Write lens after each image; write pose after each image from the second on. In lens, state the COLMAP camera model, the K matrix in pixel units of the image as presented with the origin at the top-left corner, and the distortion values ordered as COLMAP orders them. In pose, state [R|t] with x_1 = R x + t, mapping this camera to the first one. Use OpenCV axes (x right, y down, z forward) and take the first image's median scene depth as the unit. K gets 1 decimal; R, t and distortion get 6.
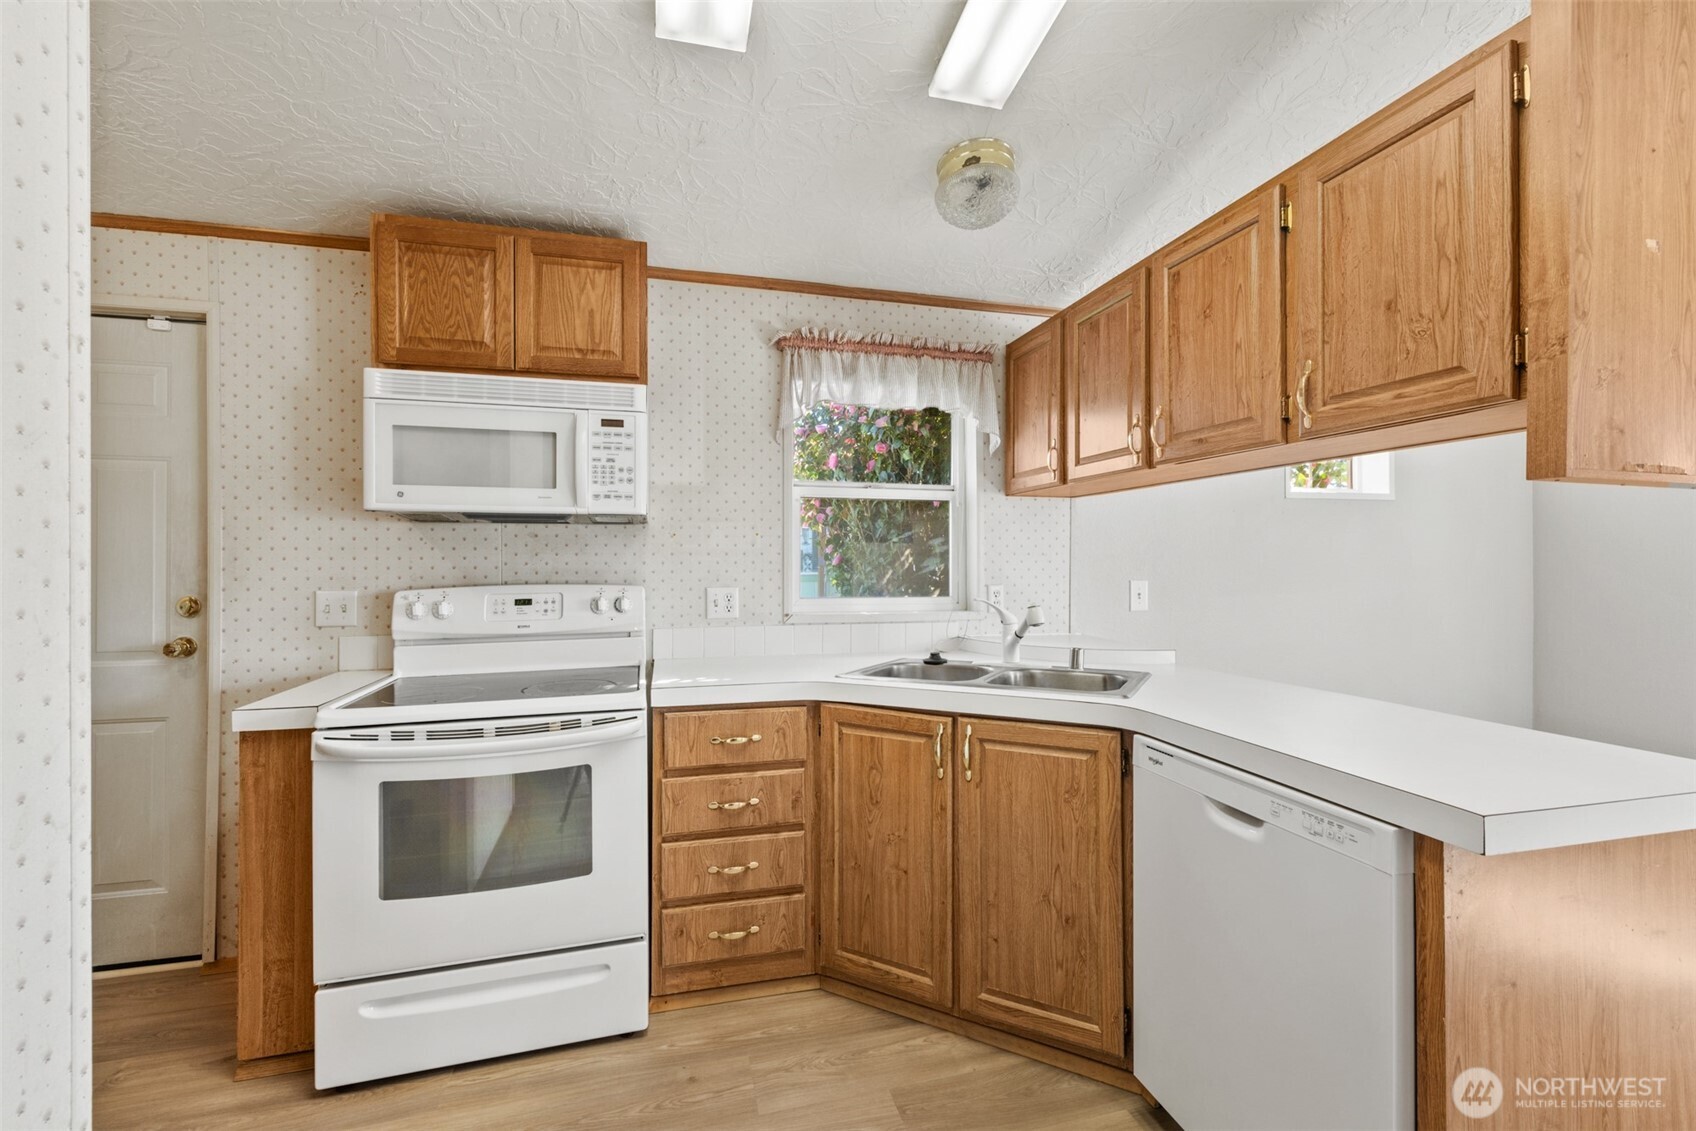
lens RADIAL K [[715.9, 0, 848.0], [0, 715.9, 558.0], [0, 0, 1]] dist [-0.000676, 0.001136]
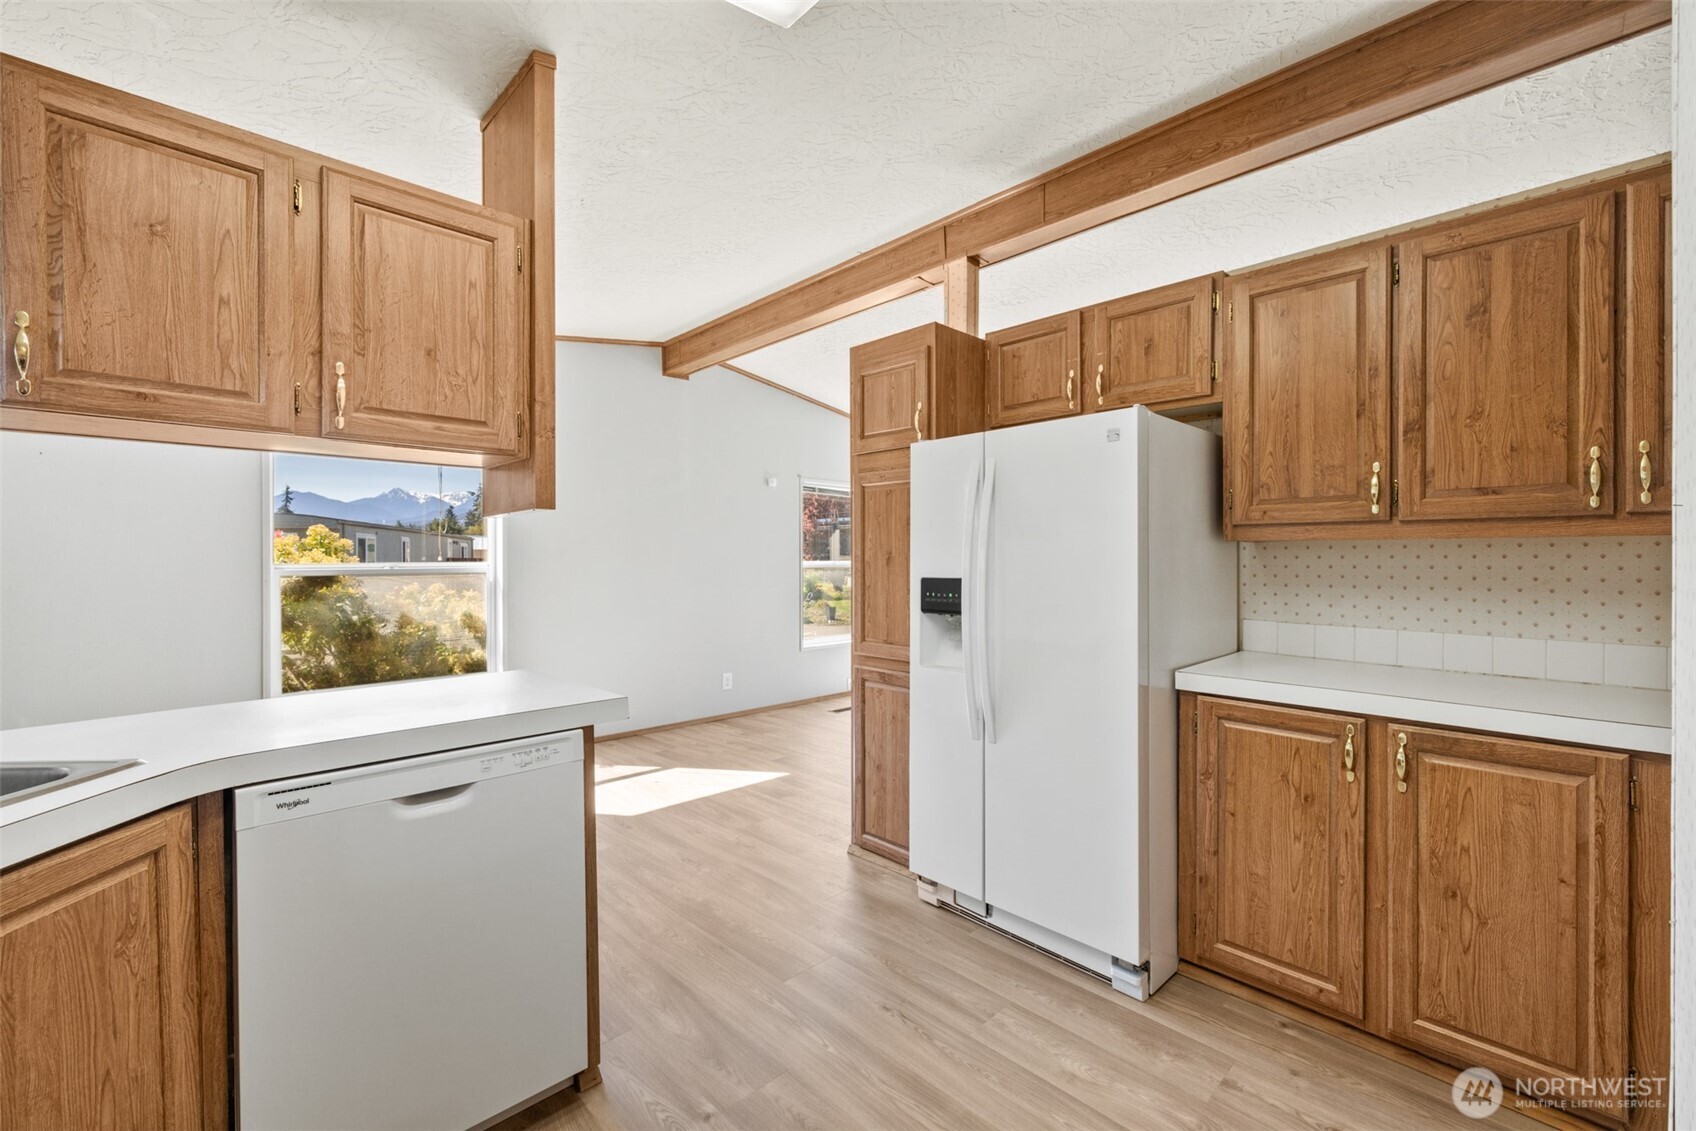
lens RADIAL K [[715.9, 0, 849.0], [0, 715.9, 564.0], [0, 0, 1]] dist [-0.000676, 0.001136]
pose [[-0.495178, -0.002354, 0.868789, -0.449983], [0.002228, 0.999990, 0.003980, 0.006892], [-0.868789, 0.003907, -0.495167, 0.649906]]
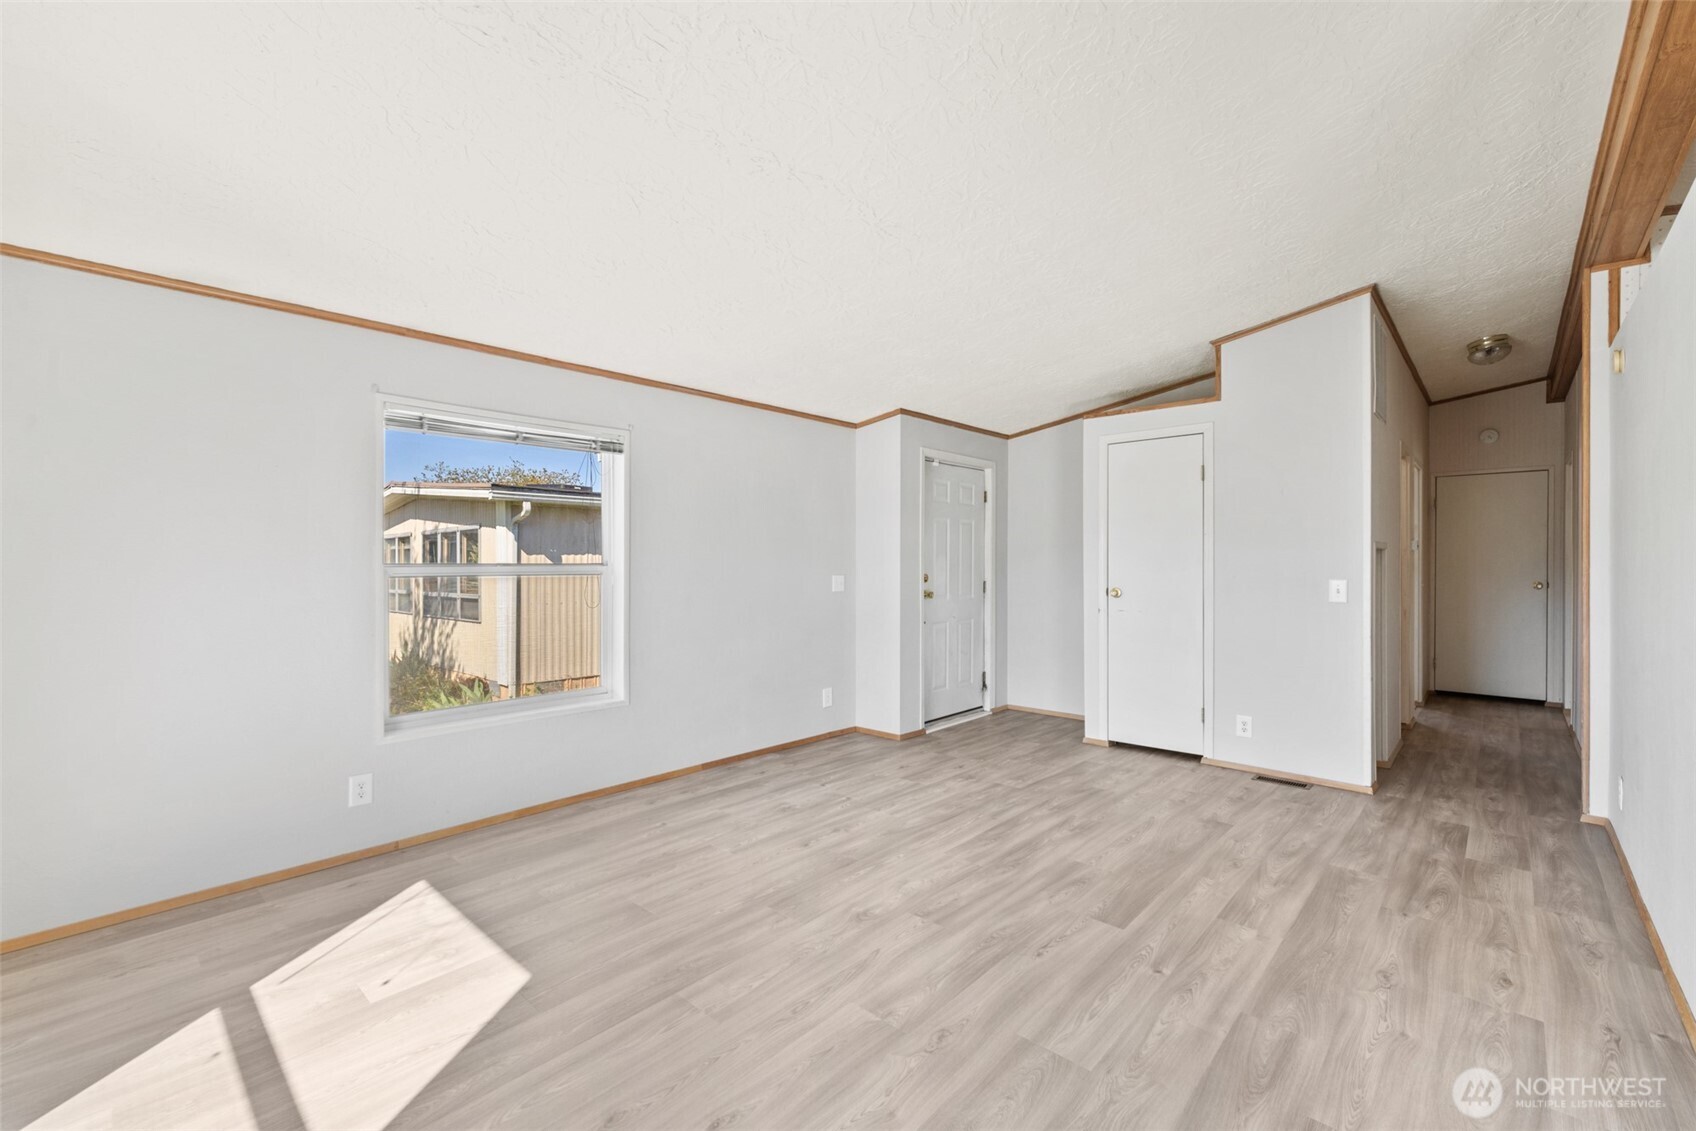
lens RADIAL K [[715.9, 0, 853.4], [0, 715.9, 561.8], [0, 0, 1]] dist [-0.000676, 0.001136]
pose [[-0.836163, 0.001965, -0.548477, 1.485370], [0.003613, 0.999992, -0.001924, 0.003049], [0.548469, -0.003590, -0.836163, 1.404734]]
